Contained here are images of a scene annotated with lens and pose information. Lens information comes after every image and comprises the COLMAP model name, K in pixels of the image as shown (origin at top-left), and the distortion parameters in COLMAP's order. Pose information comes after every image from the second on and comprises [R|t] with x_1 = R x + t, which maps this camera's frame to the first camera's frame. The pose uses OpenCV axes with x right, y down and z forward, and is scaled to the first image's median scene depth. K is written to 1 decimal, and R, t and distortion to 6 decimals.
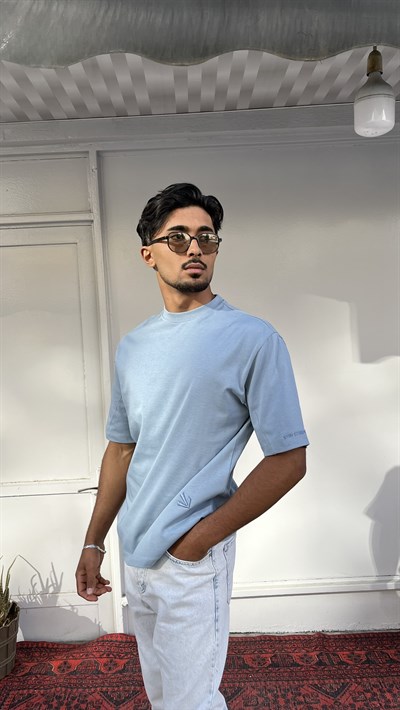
lens RADIAL K [[502.4, 0, 197.2], [0, 502.4, 360.8], [0, 0, 1]] dist [-0.007189, -0.057715]
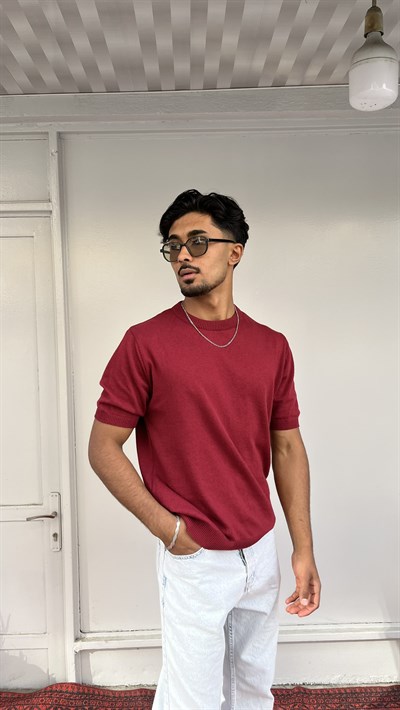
lens RADIAL K [[502.4, 0, 196.5], [0, 502.4, 360.3], [0, 0, 1]] dist [-0.007189, -0.057715]
pose [[0.999703, 0.022306, 0.009840, 0.044169], [-0.022166, 0.999654, -0.014167, -0.011561], [-0.010153, 0.013945, 0.999851, 0.126648]]
